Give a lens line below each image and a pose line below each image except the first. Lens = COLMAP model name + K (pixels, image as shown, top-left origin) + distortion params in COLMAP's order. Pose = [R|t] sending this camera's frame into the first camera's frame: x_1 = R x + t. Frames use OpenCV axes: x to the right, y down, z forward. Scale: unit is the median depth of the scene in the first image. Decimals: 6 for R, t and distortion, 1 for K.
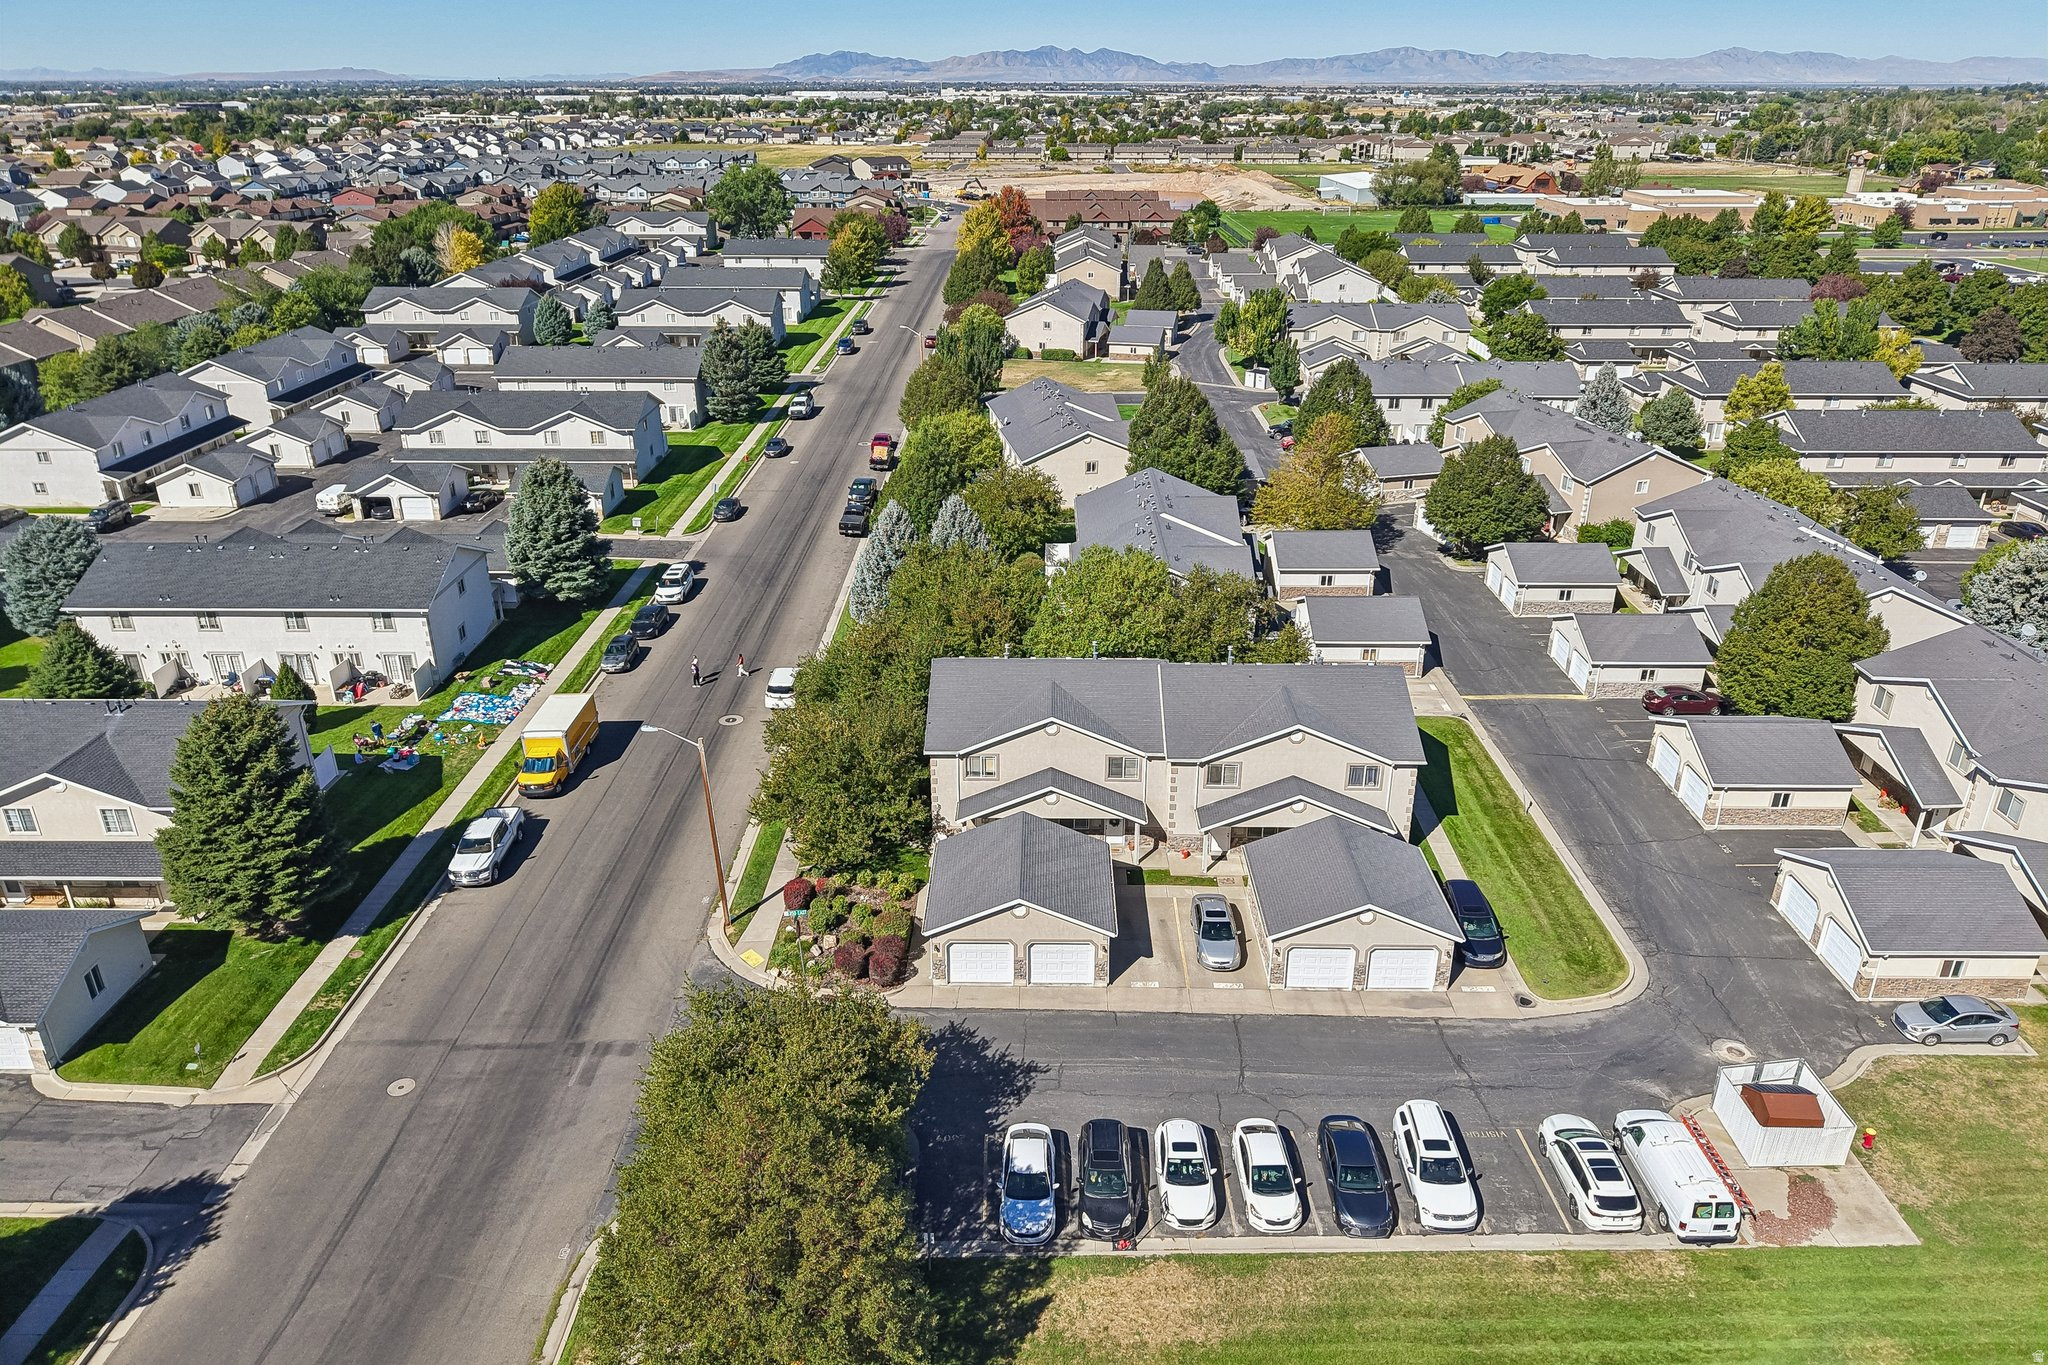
lens RADIAL K [[1383.1, 0, 1024.0], [0, 1383.1, 682.5], [0, 0, 1]] dist [0.013110, -0.006735]
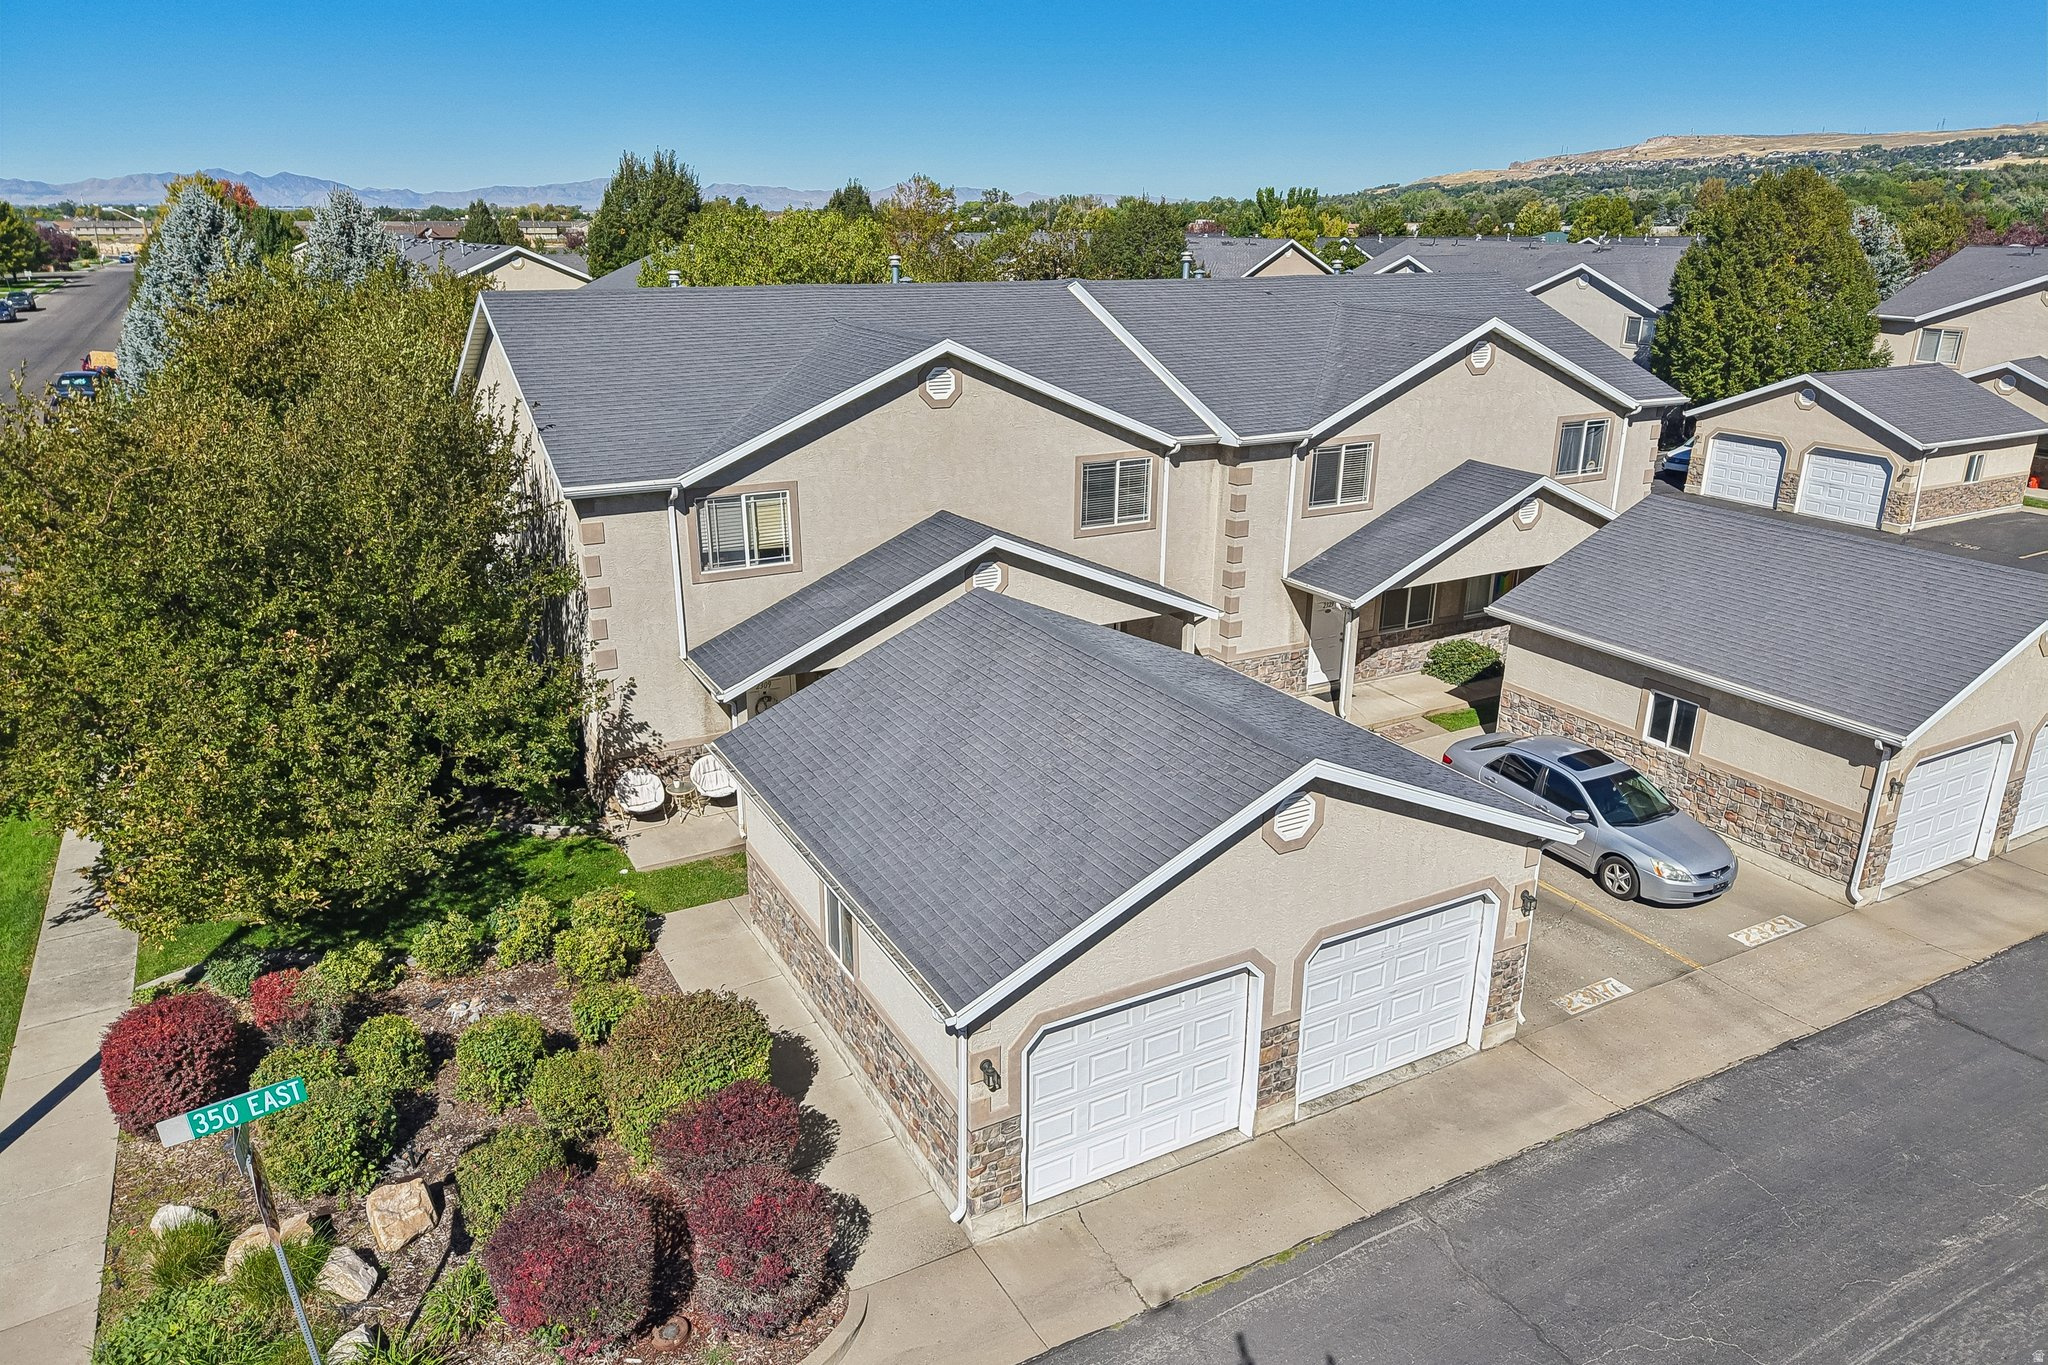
lens RADIAL K [[1346.2, 0, 1024.0], [0, 1346.2, 682.5], [0, 0, 1]] dist [0.102261, -0.128560]
pose [[0.866416, -0.155414, 0.474521, -0.090346], [0.194731, 0.980250, -0.034506, 0.082320], [-0.459787, 0.122300, 0.879567, 0.471436]]
